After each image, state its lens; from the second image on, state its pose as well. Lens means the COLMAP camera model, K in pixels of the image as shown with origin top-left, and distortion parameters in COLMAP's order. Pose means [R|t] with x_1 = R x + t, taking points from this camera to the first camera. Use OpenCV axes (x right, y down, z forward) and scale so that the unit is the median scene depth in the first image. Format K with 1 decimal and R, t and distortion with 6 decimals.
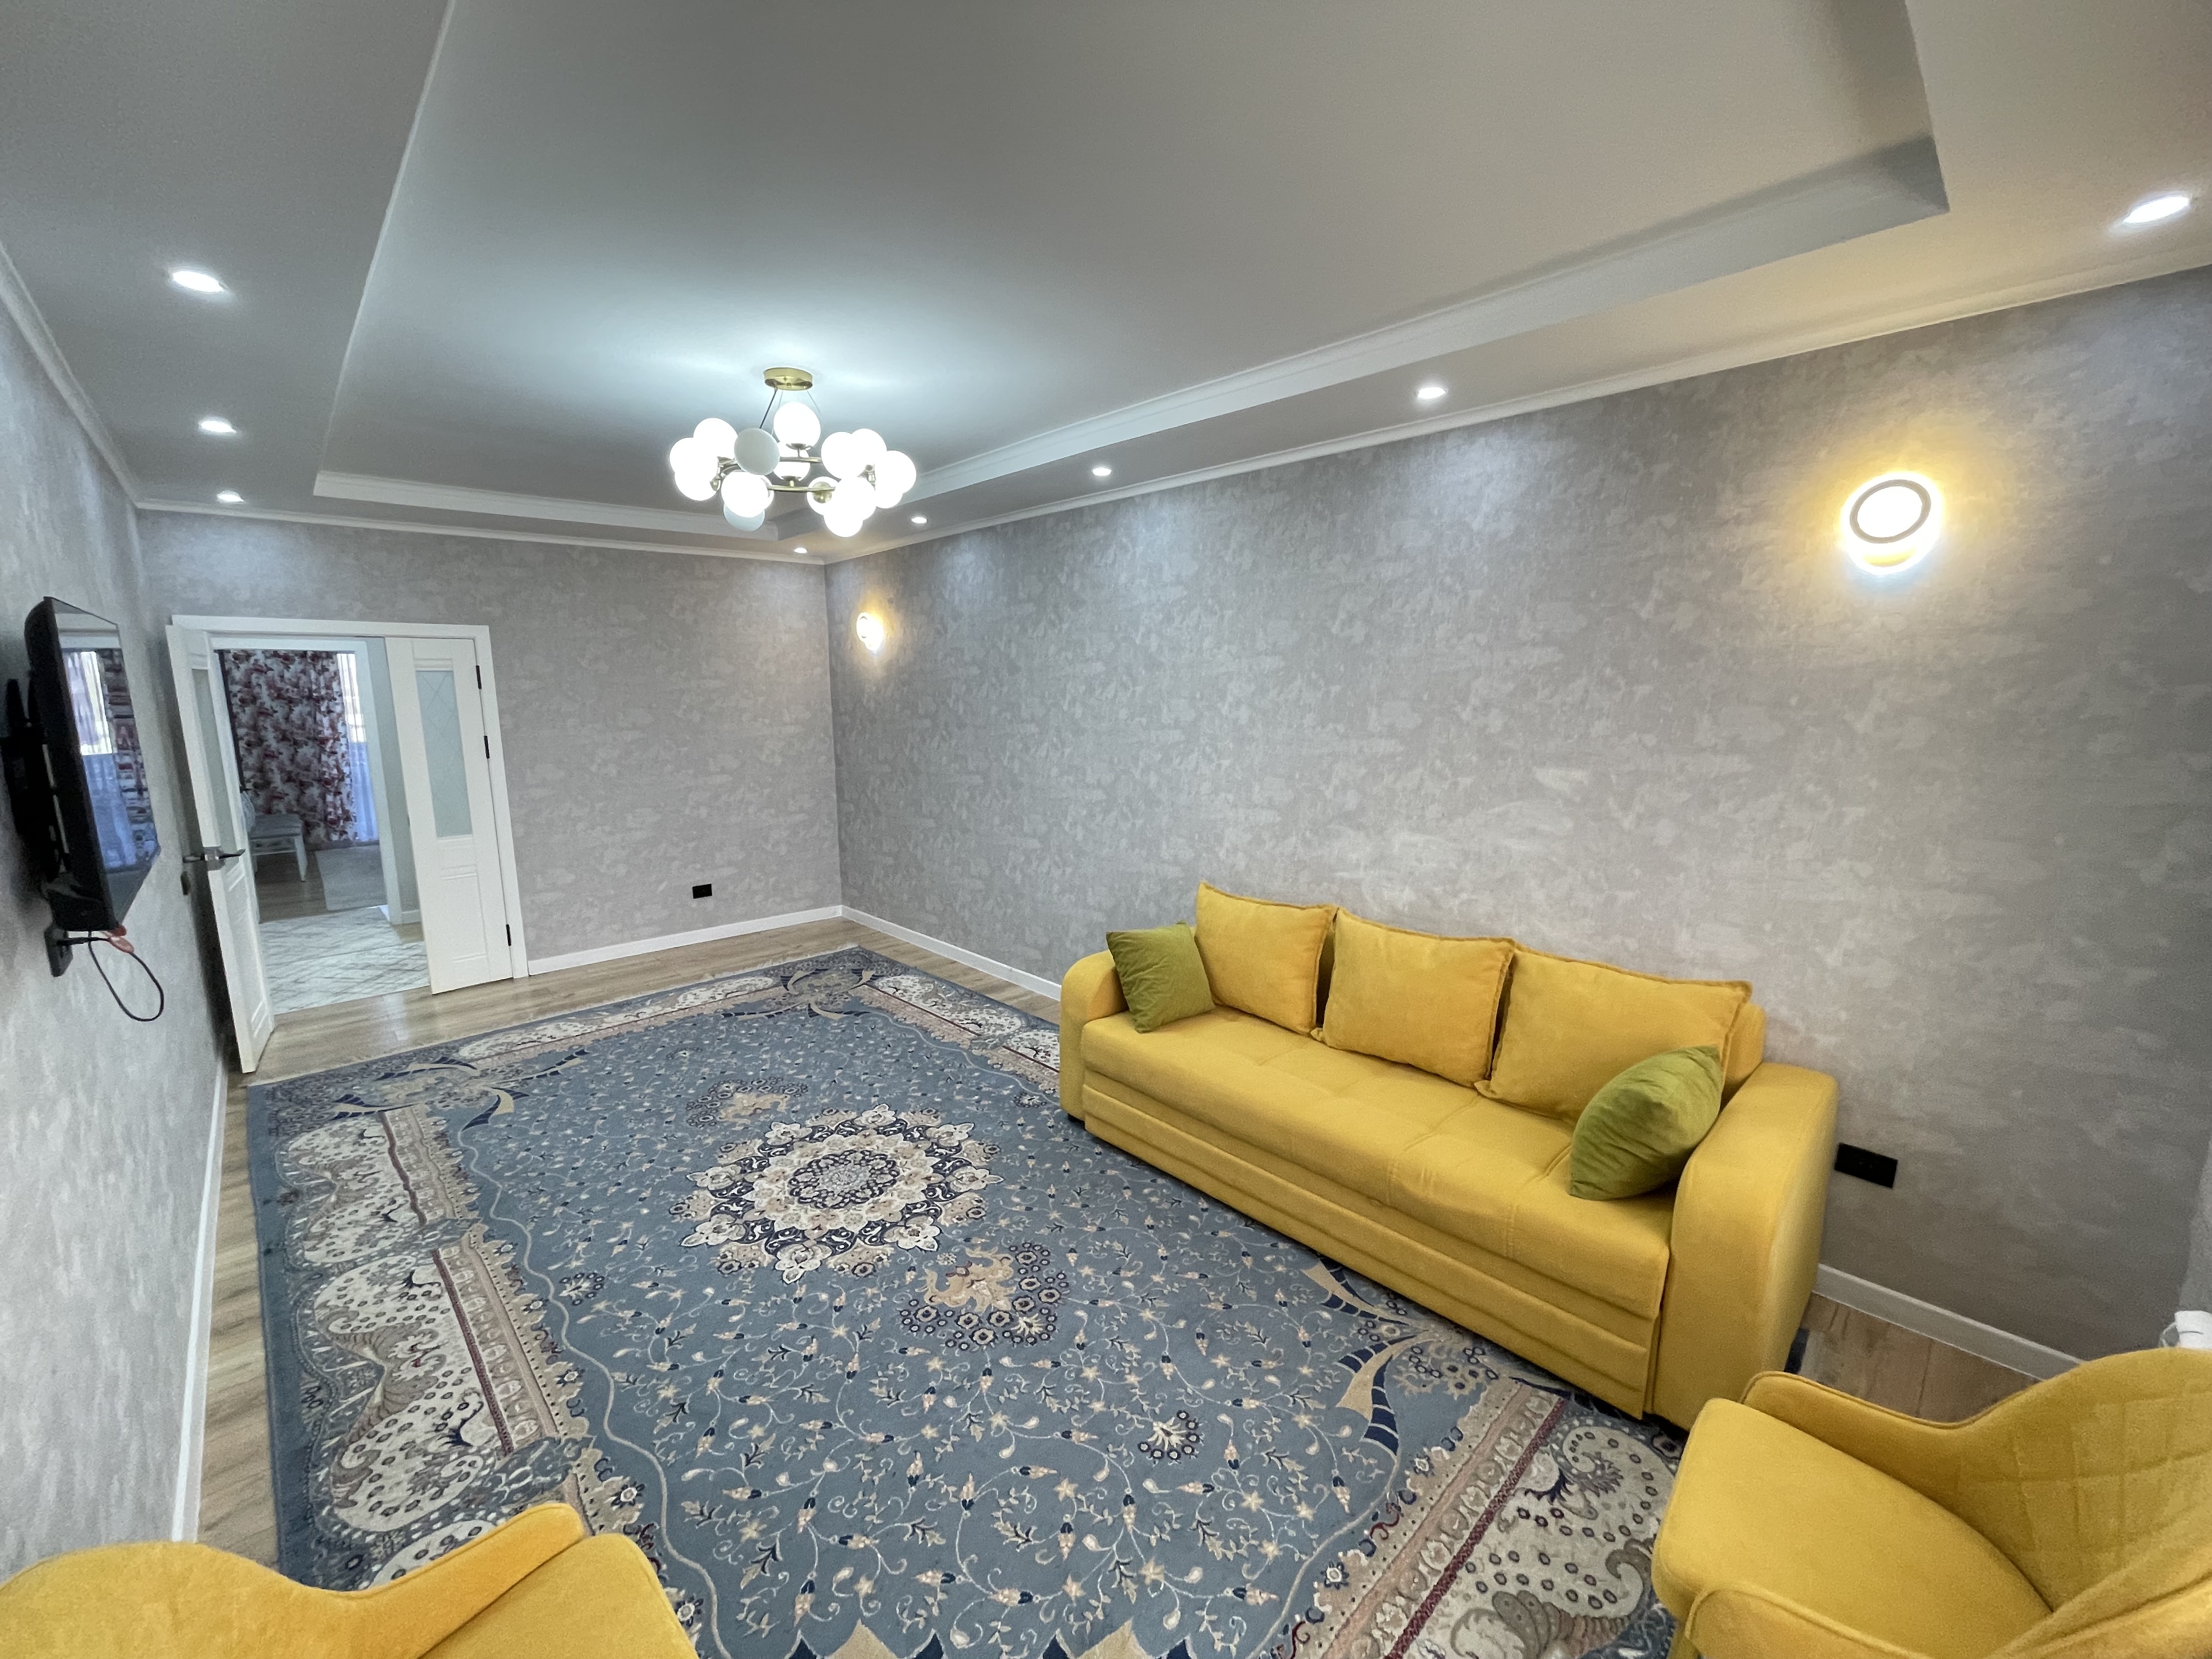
lens RADIAL K [[893.9, 0, 1103.0], [0, 893.9, 825.8], [0, 0, 1]] dist [-0.000957, -0.001100]
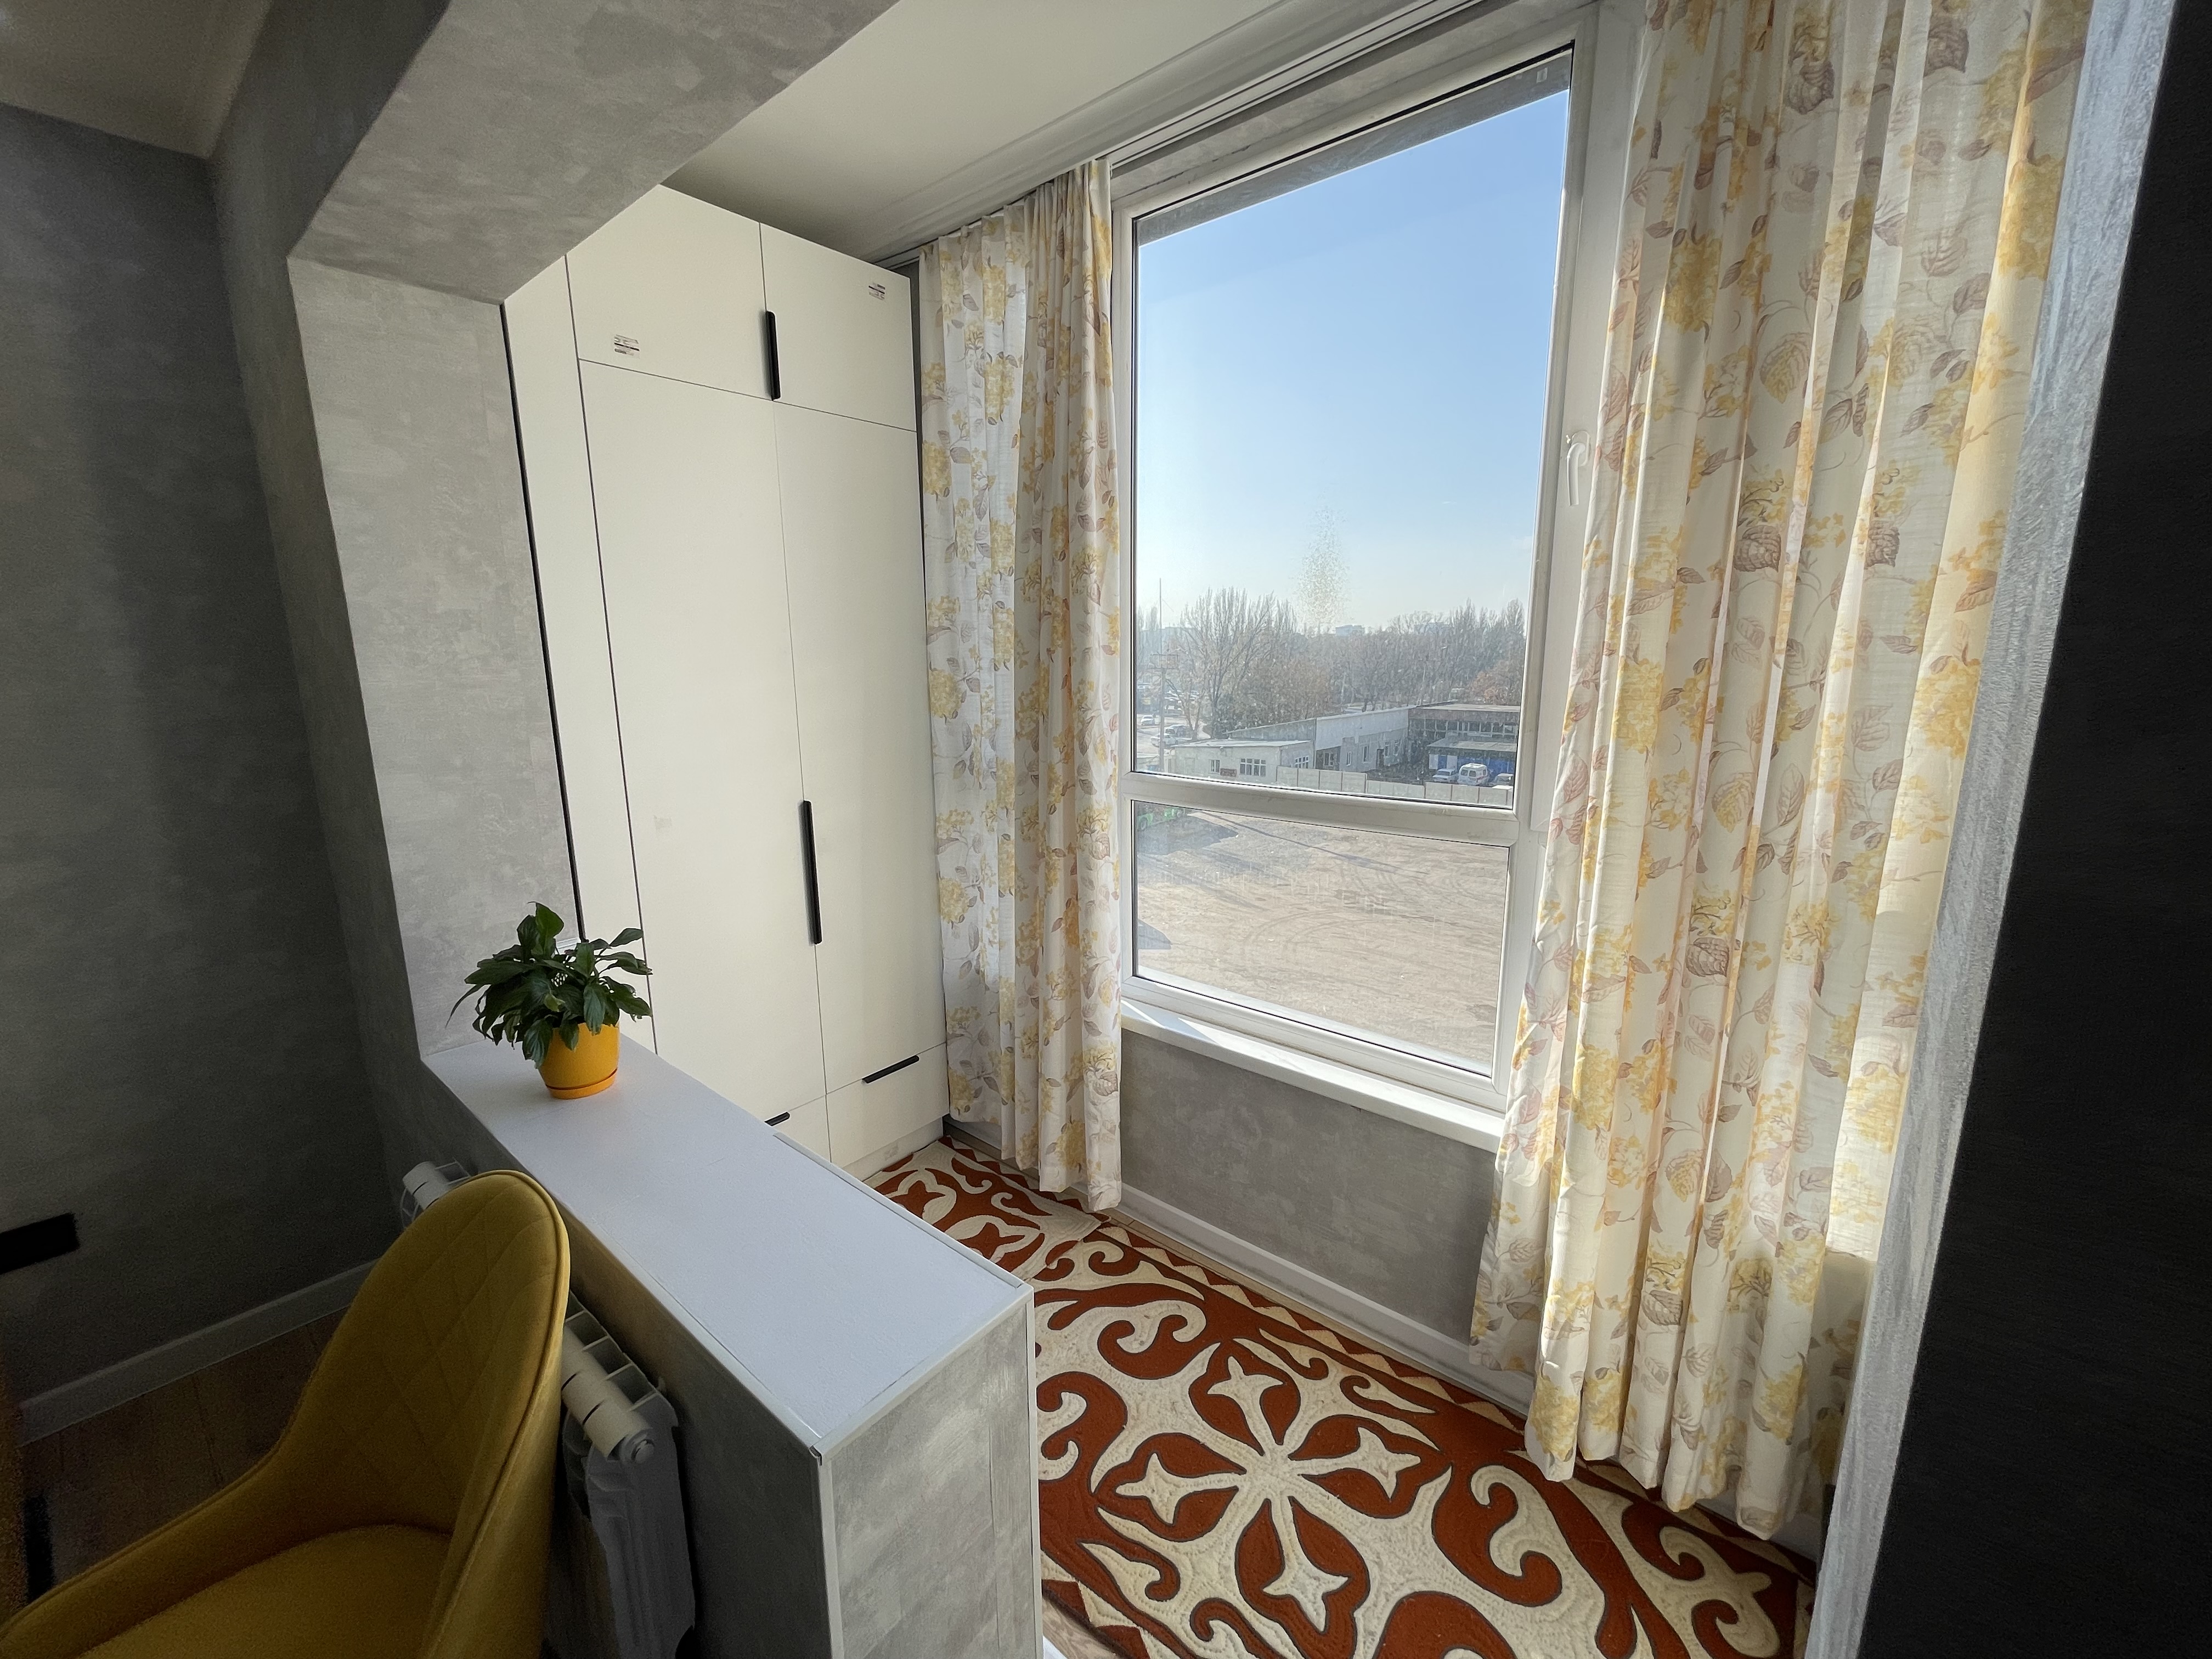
lens RADIAL K [[893.9, 0, 1108.0], [0, 893.9, 831.2], [0, 0, 1]] dist [-0.000957, -0.001100]
pose [[-0.113905, -0.191588, 0.974843, 0.078694], [0.161687, 0.964573, 0.208462, 0.032080], [-0.980246, 0.181364, -0.078892, 0.092983]]
